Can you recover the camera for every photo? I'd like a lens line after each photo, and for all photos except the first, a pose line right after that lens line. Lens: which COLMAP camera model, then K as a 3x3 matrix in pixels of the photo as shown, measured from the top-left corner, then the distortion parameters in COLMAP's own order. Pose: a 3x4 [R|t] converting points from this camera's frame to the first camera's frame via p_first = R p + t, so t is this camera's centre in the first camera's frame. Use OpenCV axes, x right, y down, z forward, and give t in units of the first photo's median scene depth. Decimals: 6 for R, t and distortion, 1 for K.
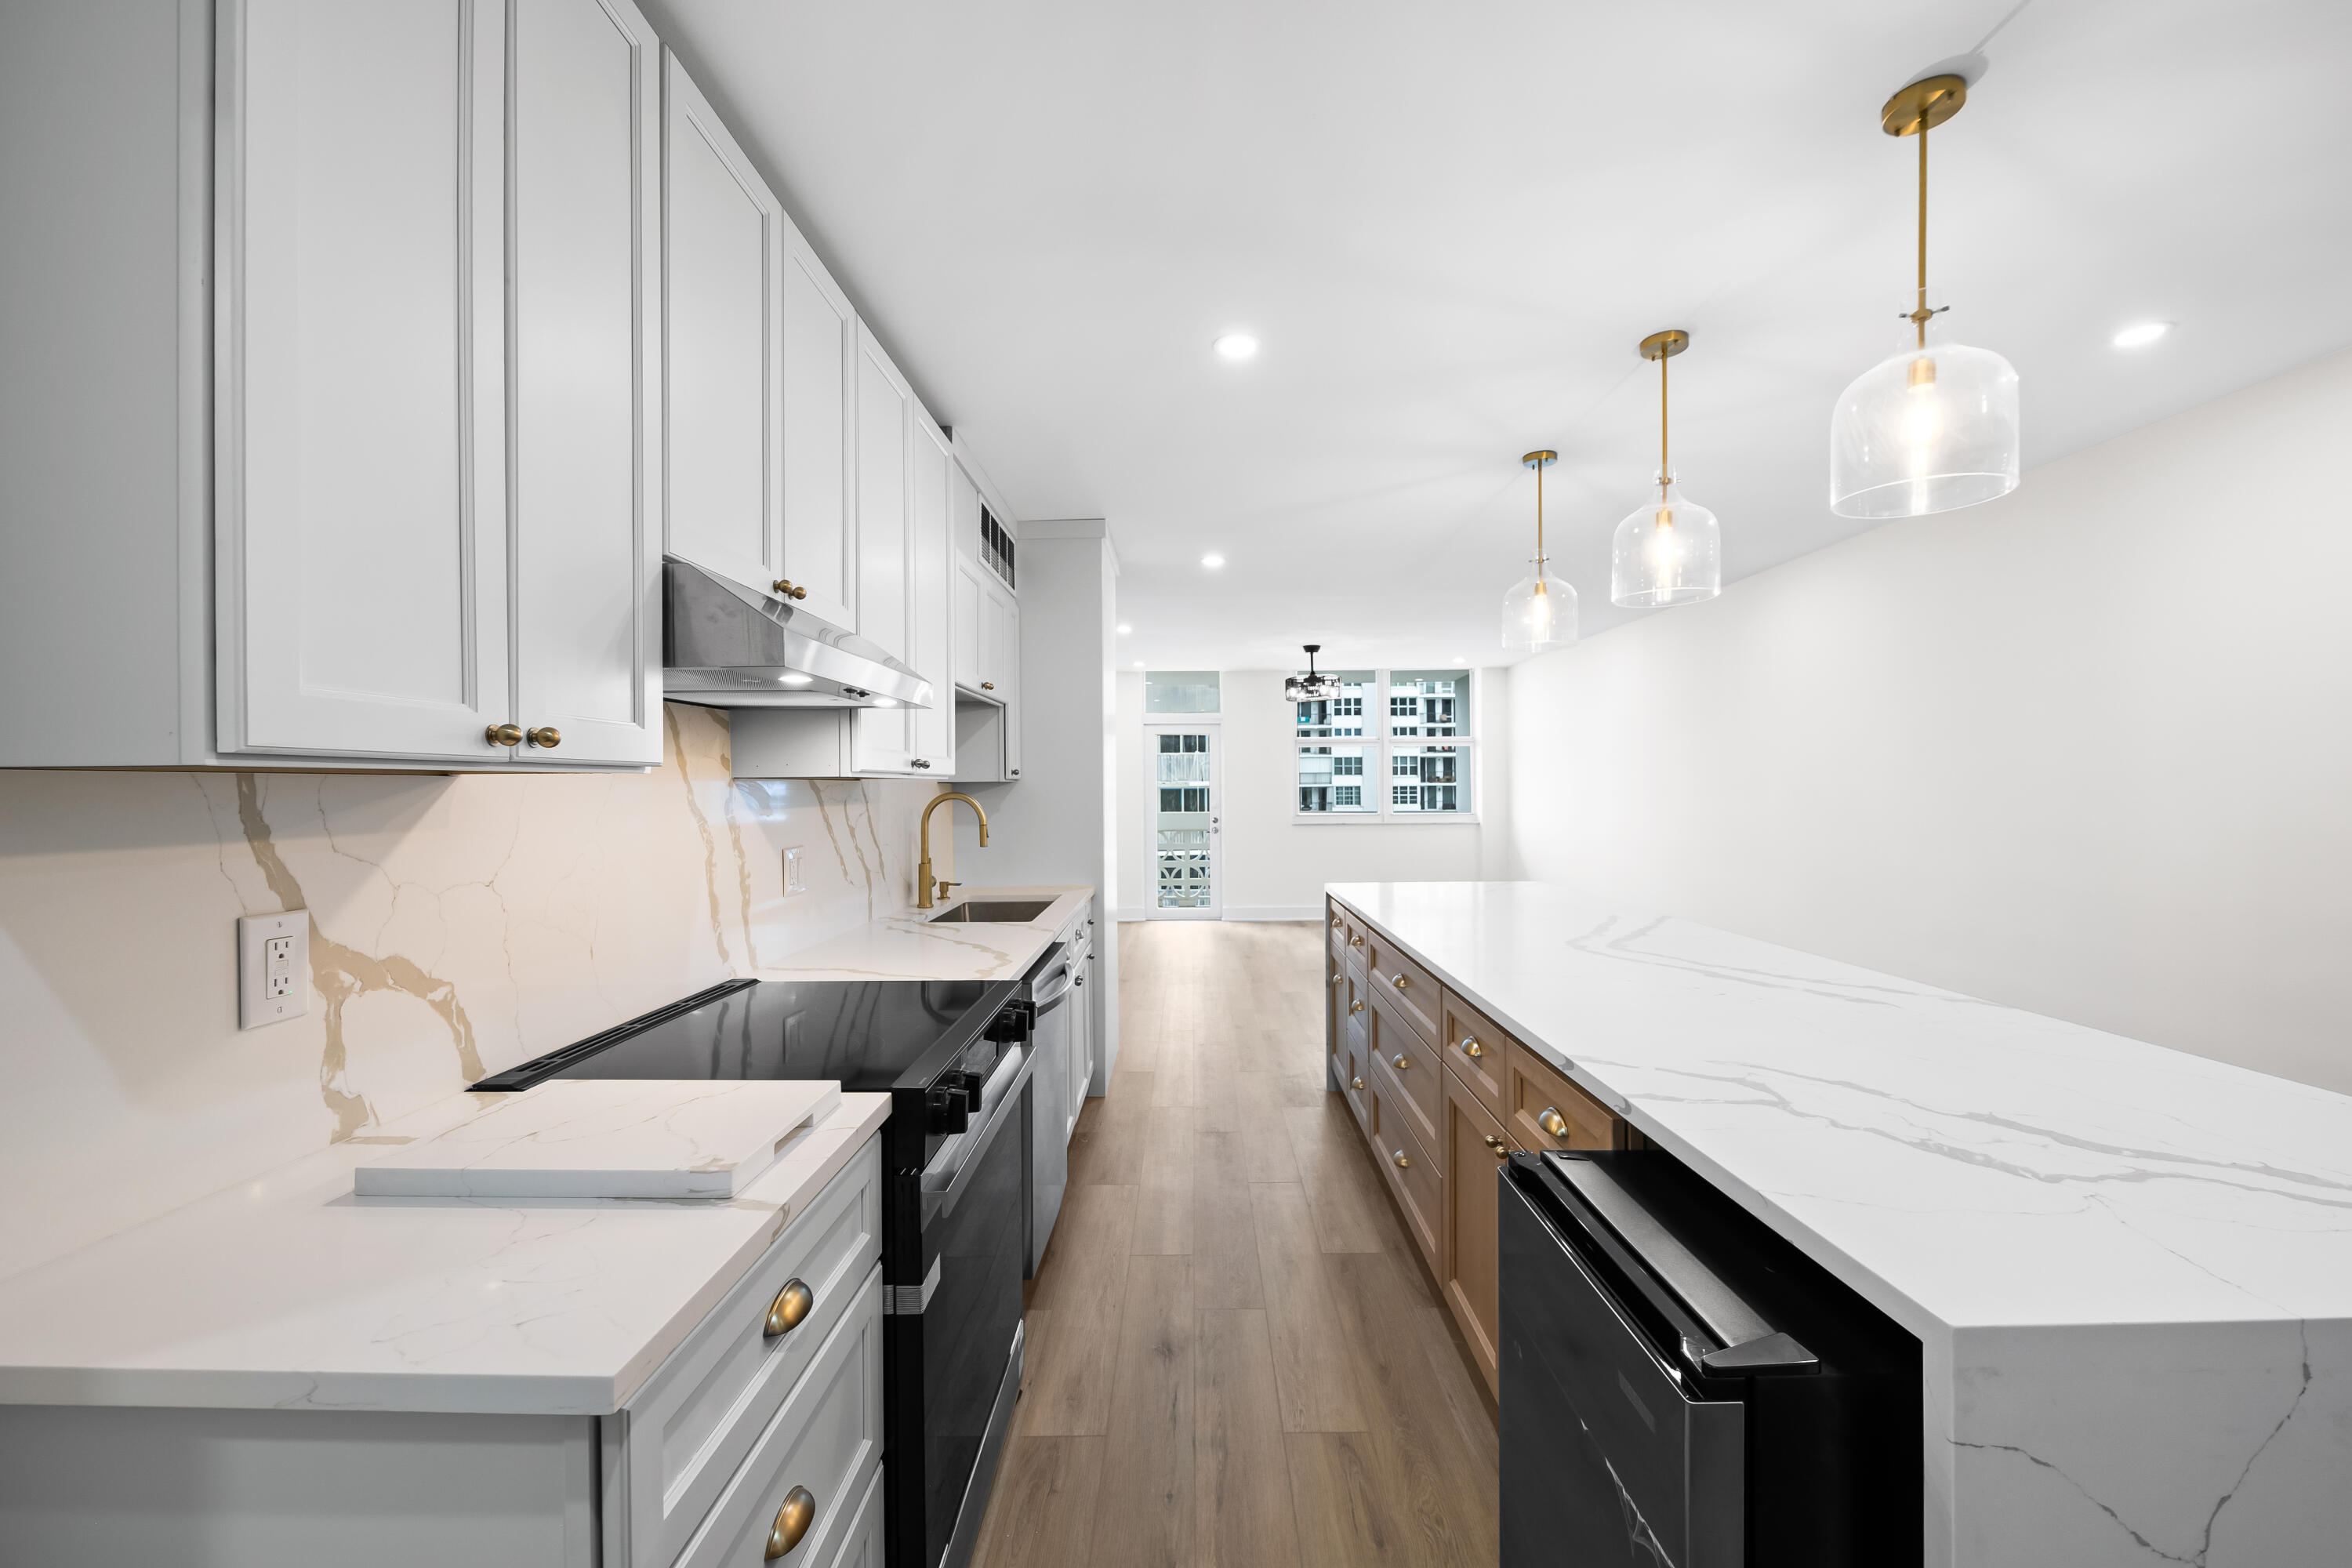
lens RADIAL K [[935.9, 0, 1193.7], [0, 935.9, 783.3], [0, 0, 1]] dist [-0.000987, -0.000115]
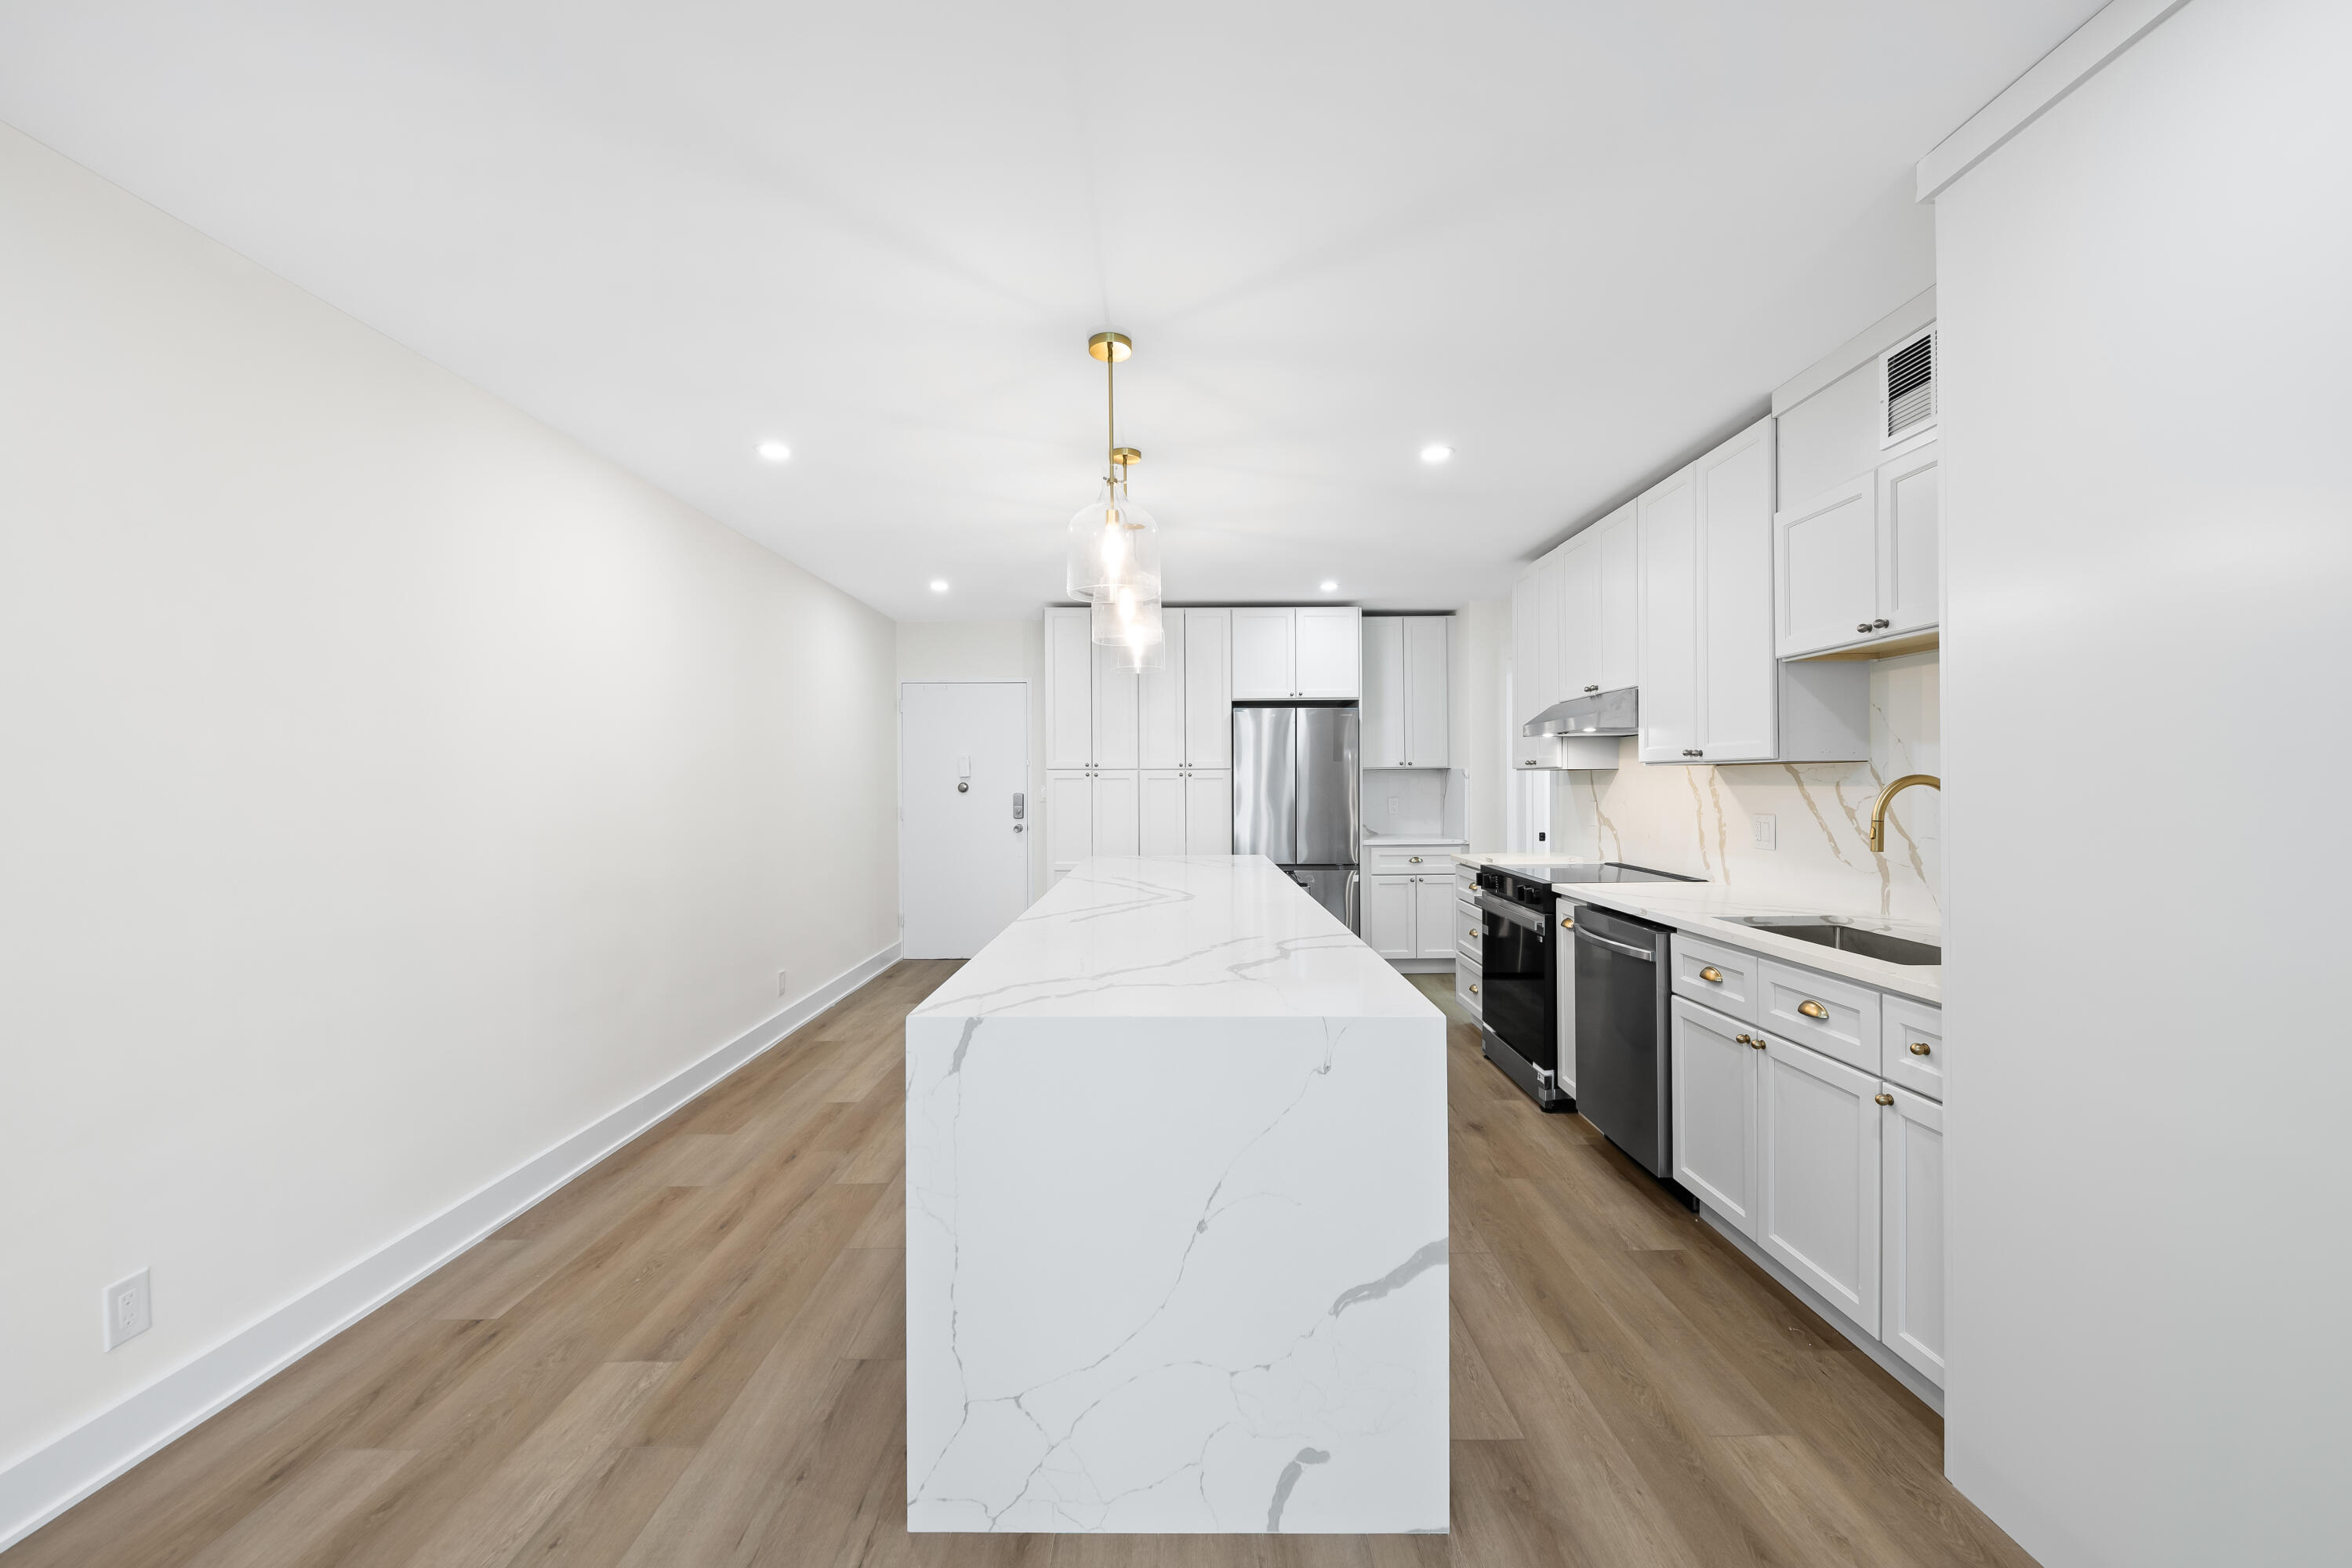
lens RADIAL K [[941.1, 0, 1180.9], [0, 941.1, 777.3], [0, 0, 1]] dist [-0.000200, -0.004026]
pose [[-0.999925, 0.012176, -0.001600, 0.436429], [0.012187, 0.999900, -0.007232, 0.014111], [0.001512, -0.007251, -0.999973, 2.430388]]
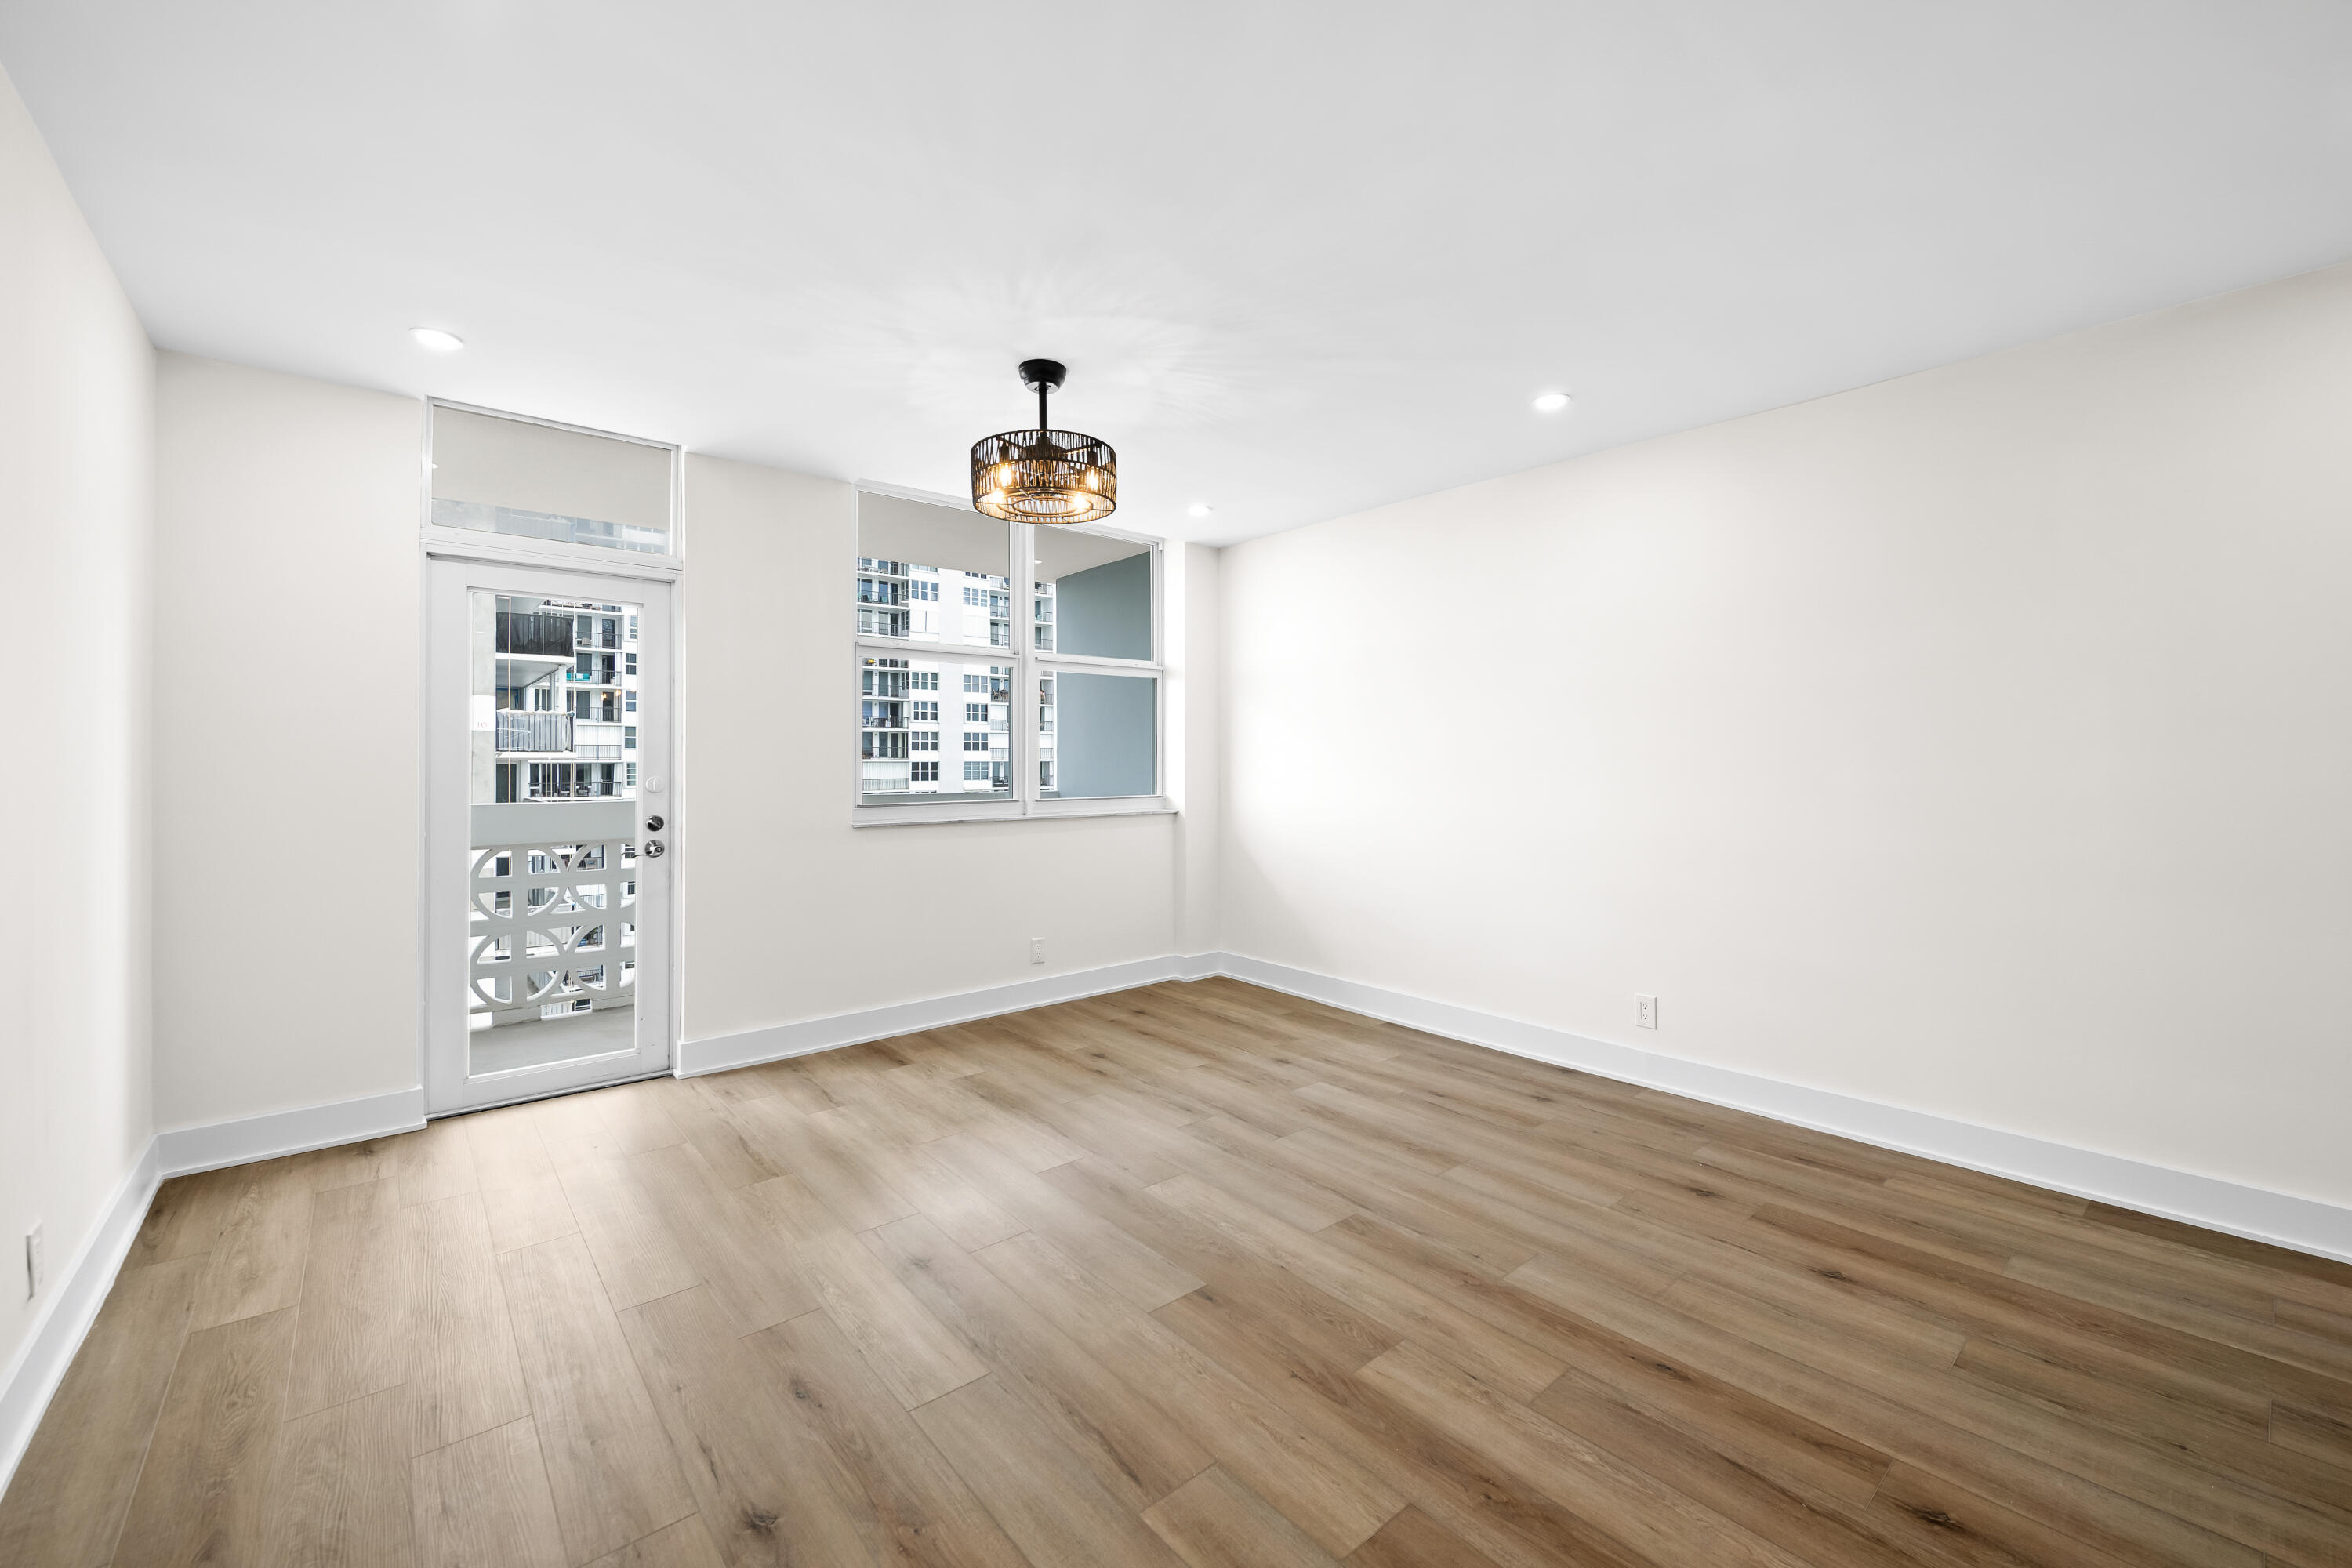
lens RADIAL K [[948.5, 0, 1197.3], [0, 948.5, 753.8], [0, 0, 1]] dist [-0.003077, -0.000690]
pose [[0.757019, 0.014364, 0.653235, -0.255571], [-0.008204, 0.999888, -0.012479, 0.051324], [-0.653341, 0.004087, 0.757052, 2.142323]]
